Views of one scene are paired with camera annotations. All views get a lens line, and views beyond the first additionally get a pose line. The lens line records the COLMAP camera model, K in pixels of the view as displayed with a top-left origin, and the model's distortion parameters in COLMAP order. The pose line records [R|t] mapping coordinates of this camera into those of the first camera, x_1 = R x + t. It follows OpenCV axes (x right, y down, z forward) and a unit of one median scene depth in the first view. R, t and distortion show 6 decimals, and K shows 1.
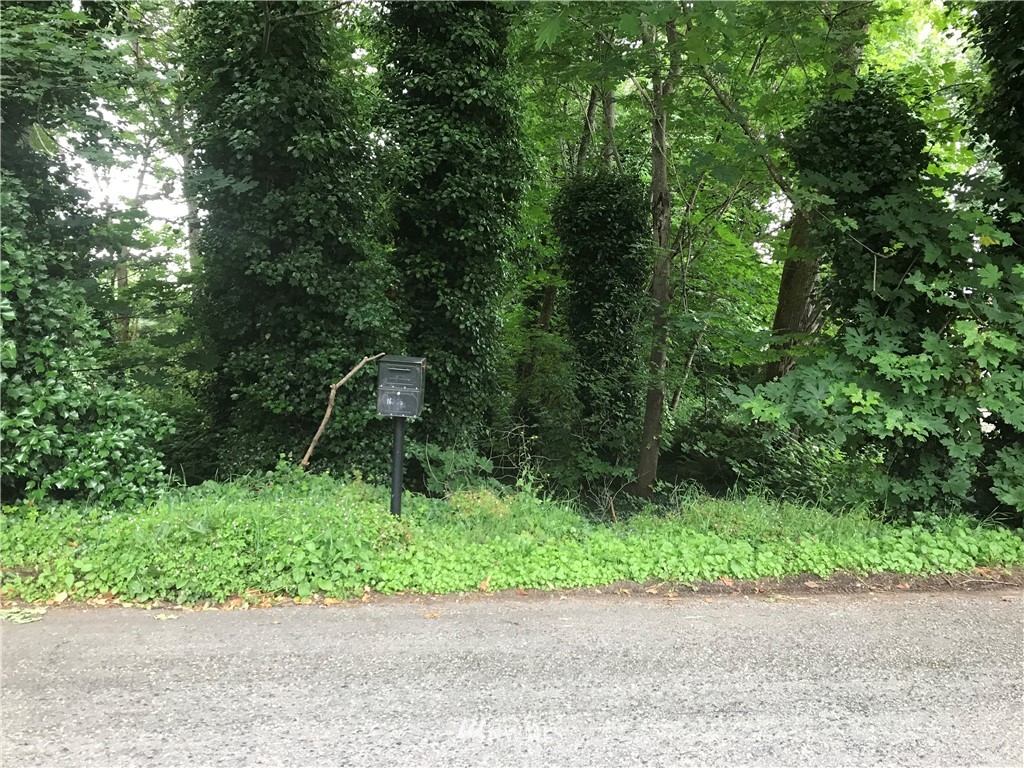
lens RADIAL K [[846.5, 0, 508.1], [0, 846.5, 380.6], [0, 0, 1]] dist [0.027313, -0.016762]
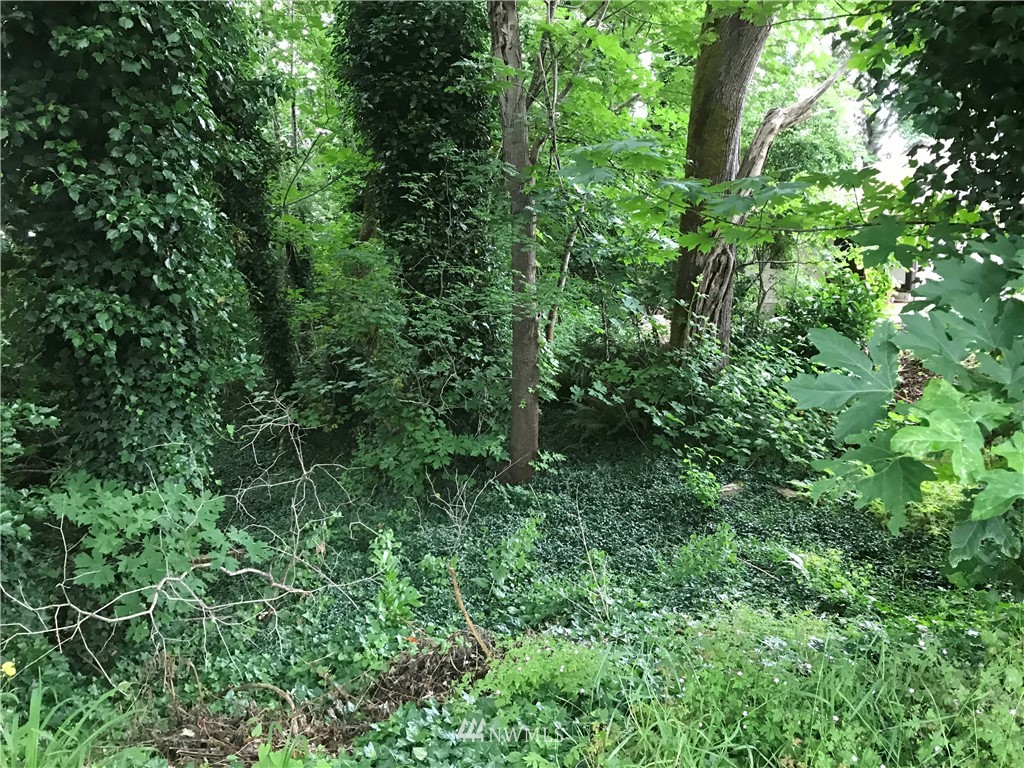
lens RADIAL K [[831.5, 0, 511.6], [0, 831.5, 387.4], [0, 0, 1]] dist [0.000778, -0.014882]
pose [[0.982918, -0.117841, 0.141374, 0.069505], [0.101994, 0.988167, 0.114555, -0.007344], [-0.153200, -0.098179, 0.983306, 0.381533]]
